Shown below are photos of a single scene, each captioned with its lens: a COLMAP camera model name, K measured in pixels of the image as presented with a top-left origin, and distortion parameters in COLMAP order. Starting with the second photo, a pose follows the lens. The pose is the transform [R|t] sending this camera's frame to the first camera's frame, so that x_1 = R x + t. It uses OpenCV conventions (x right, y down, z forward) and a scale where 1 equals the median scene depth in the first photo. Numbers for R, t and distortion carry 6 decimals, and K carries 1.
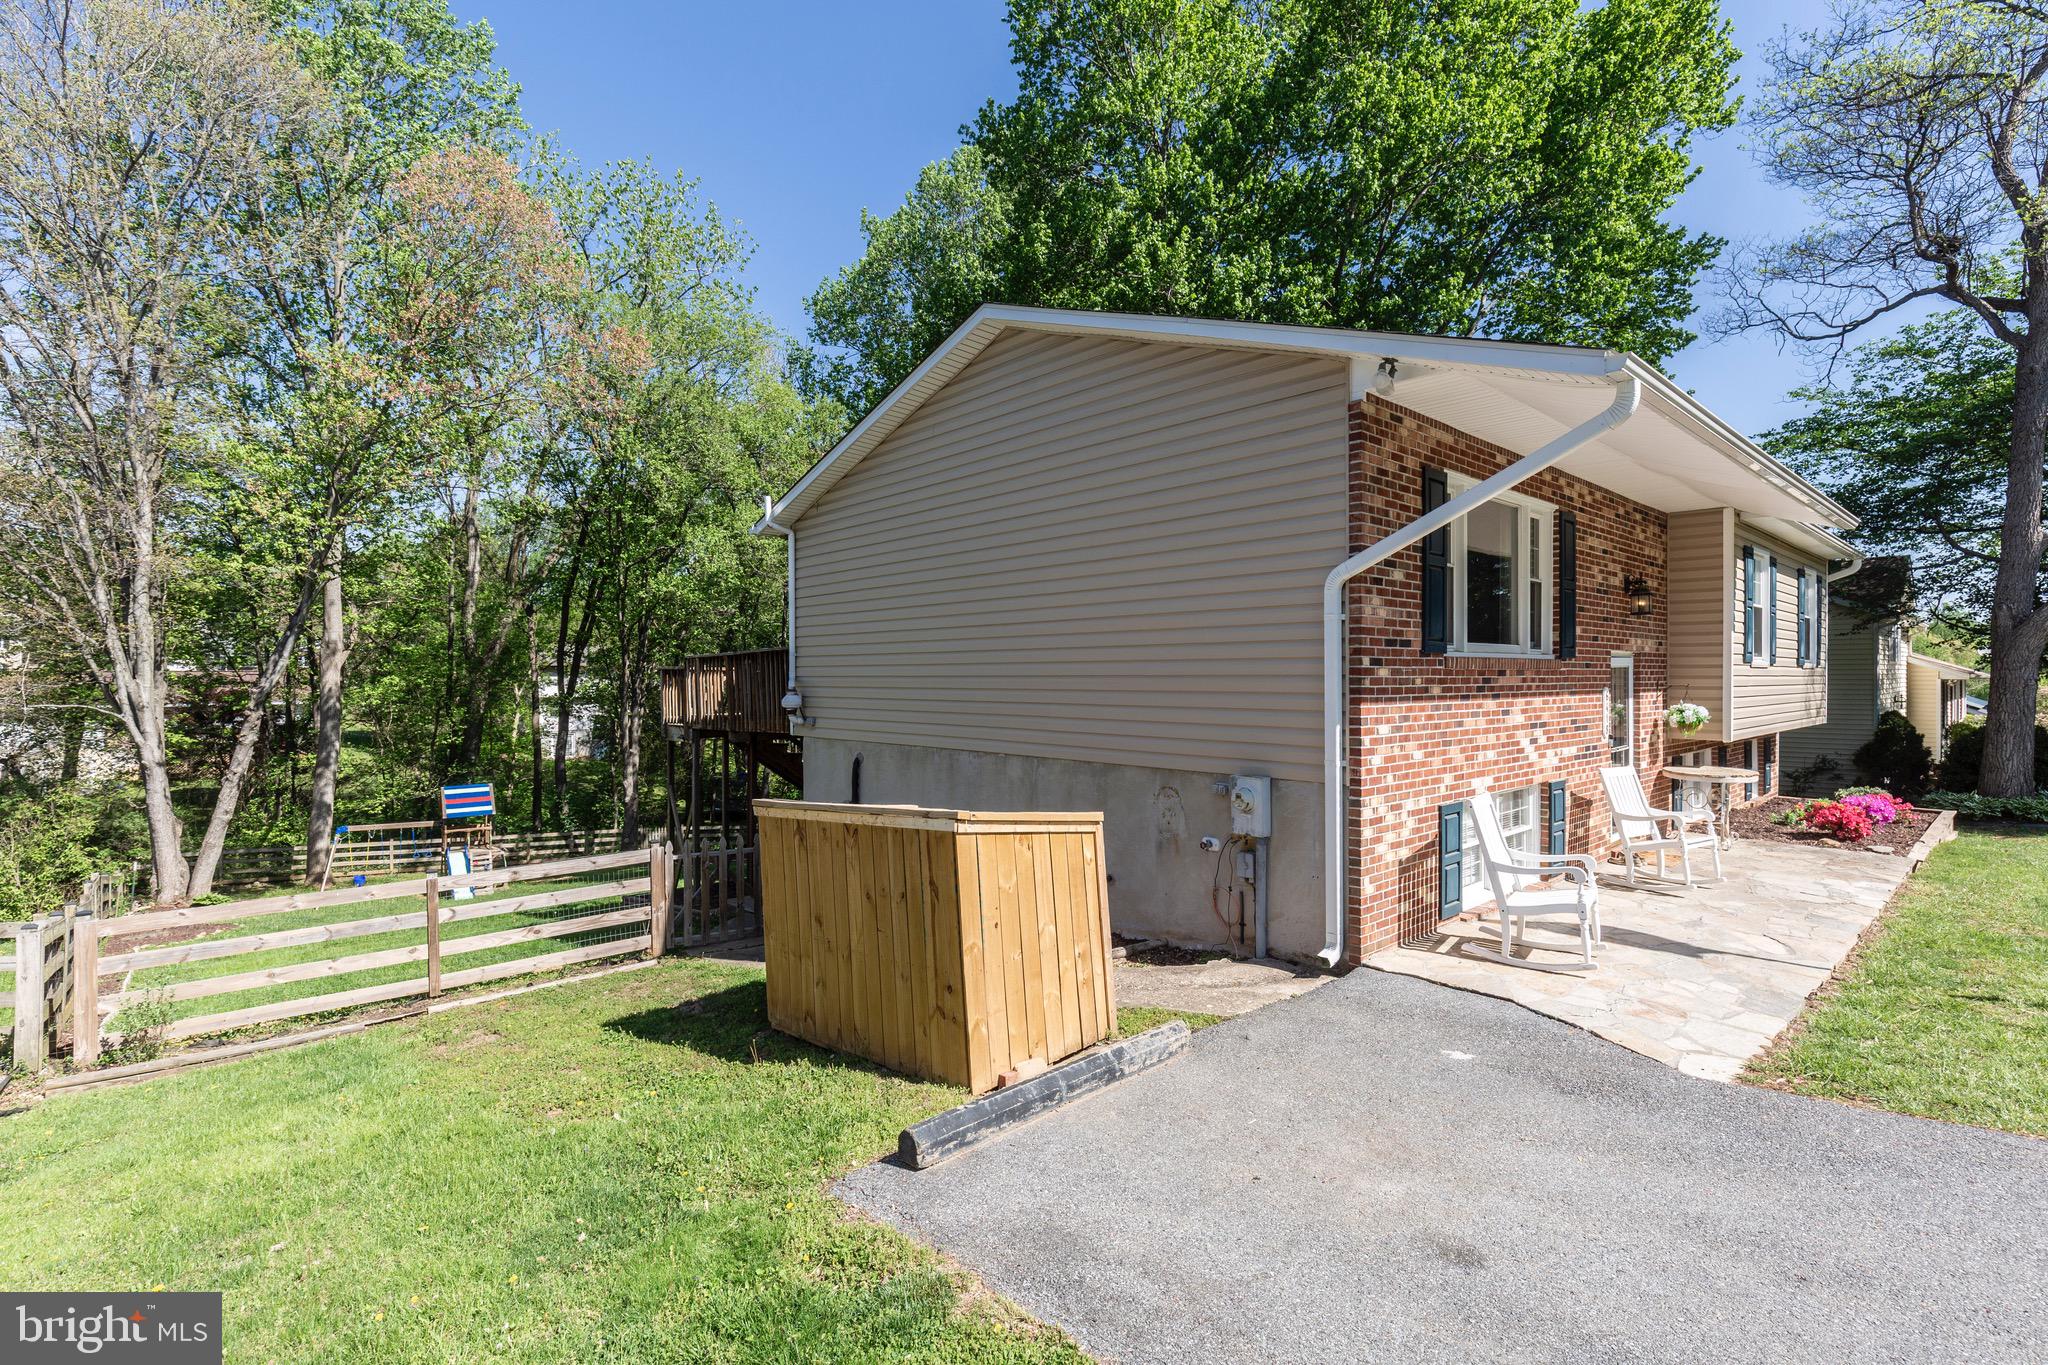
lens RADIAL K [[929.6, 0, 1020.7], [0, 929.6, 687.8], [0, 0, 1]] dist [-0.002128, -0.000077]
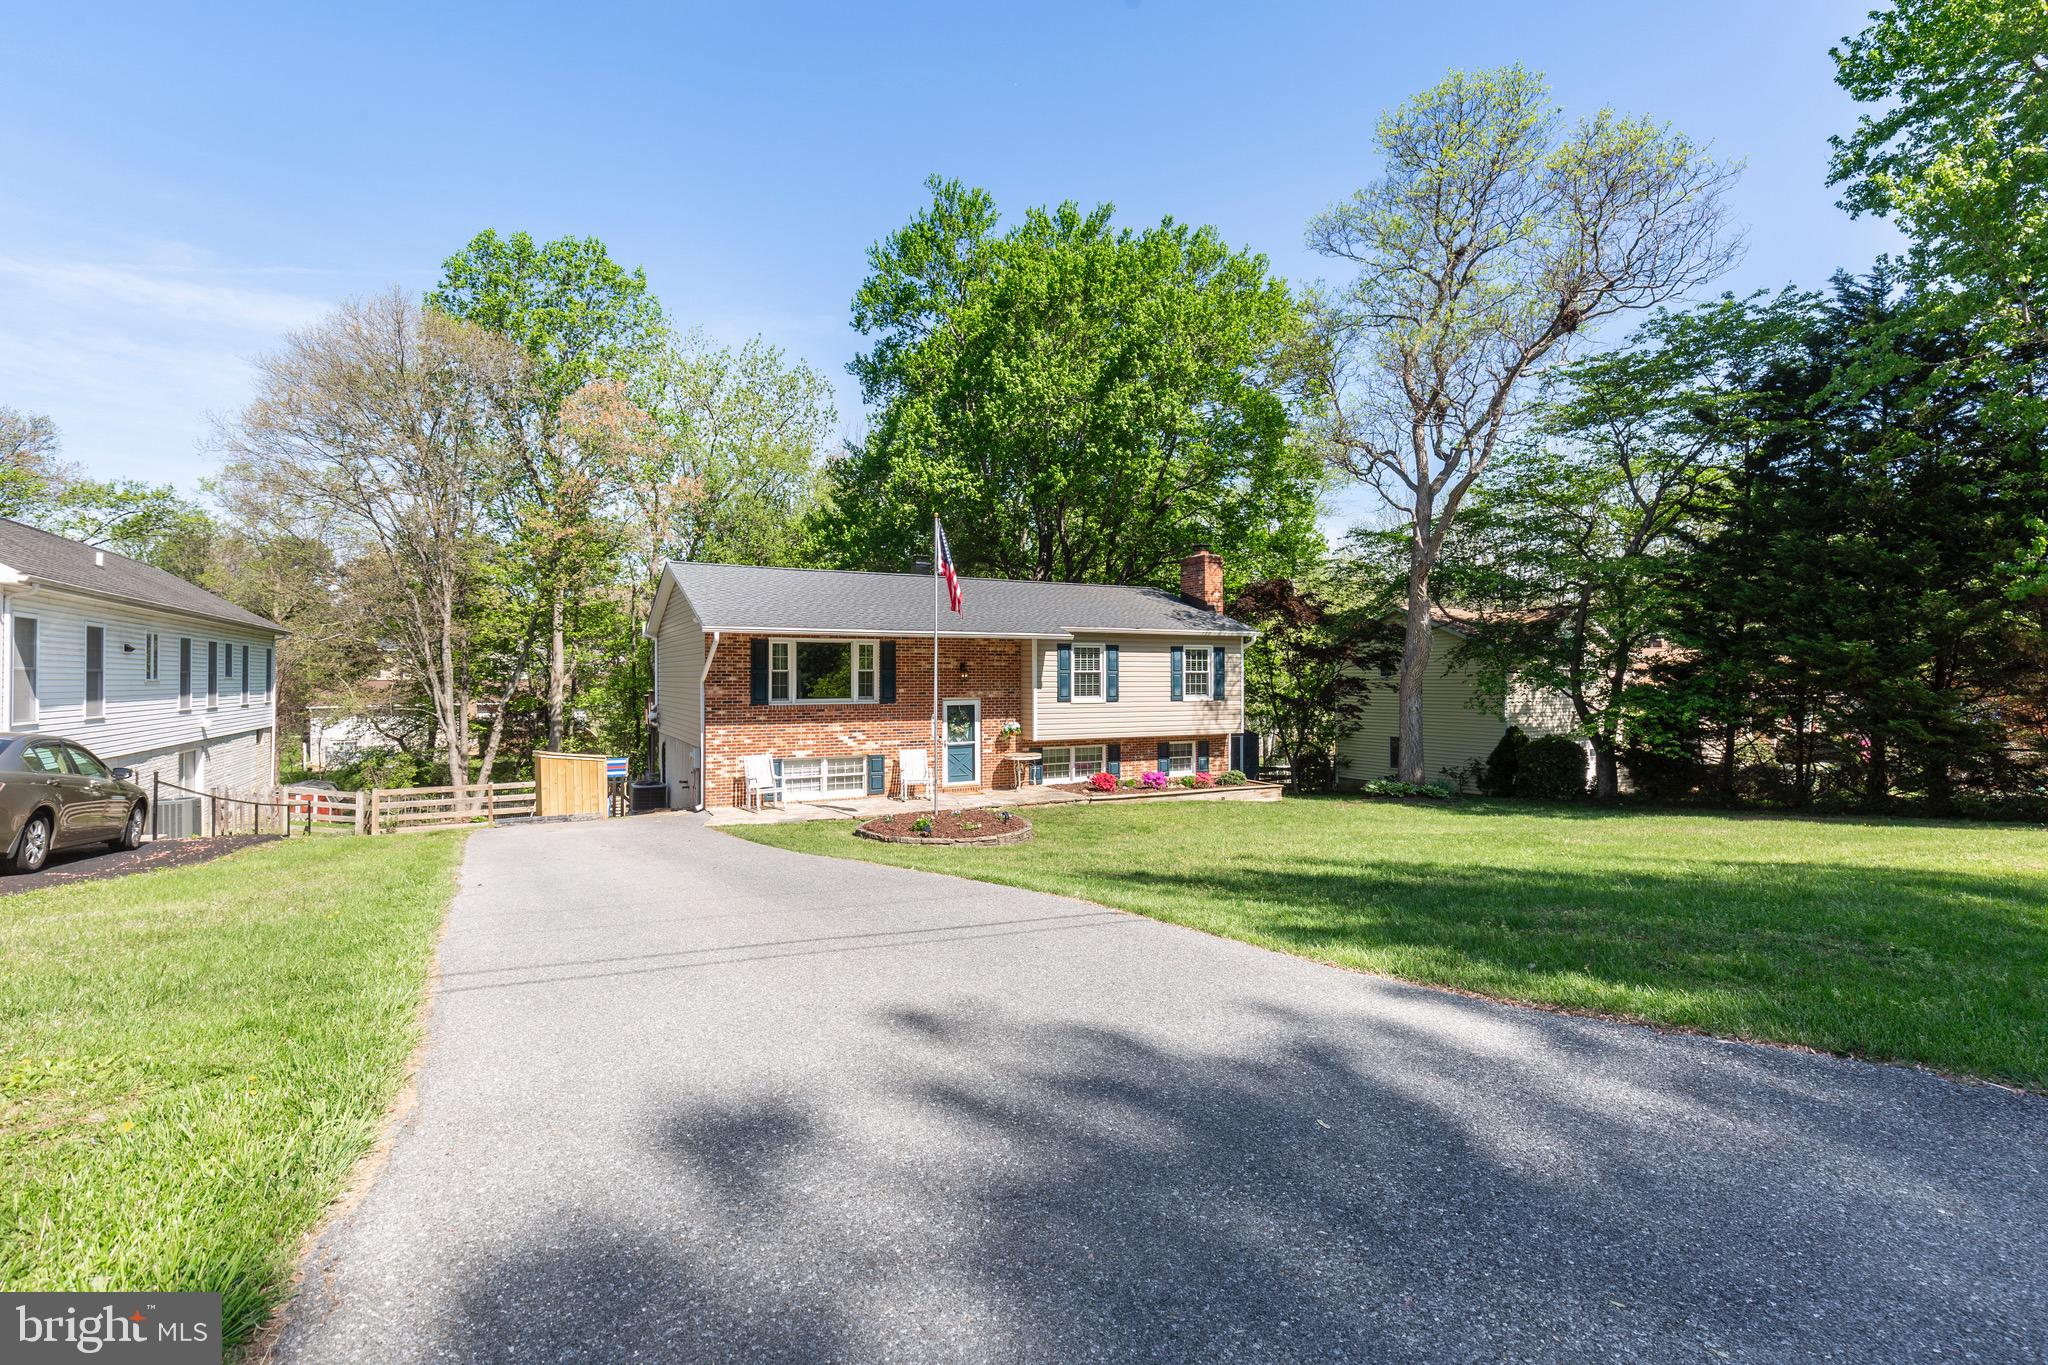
lens RADIAL K [[929.6, 0, 1033.4], [0, 929.6, 677.1], [0, 0, 1]] dist [-0.002128, -0.000077]
pose [[0.969905, 0.000794, -0.243483, 0.508596], [-0.003284, 0.999946, -0.009822, -0.025196], [0.243462, 0.010326, 0.969855, -0.402139]]
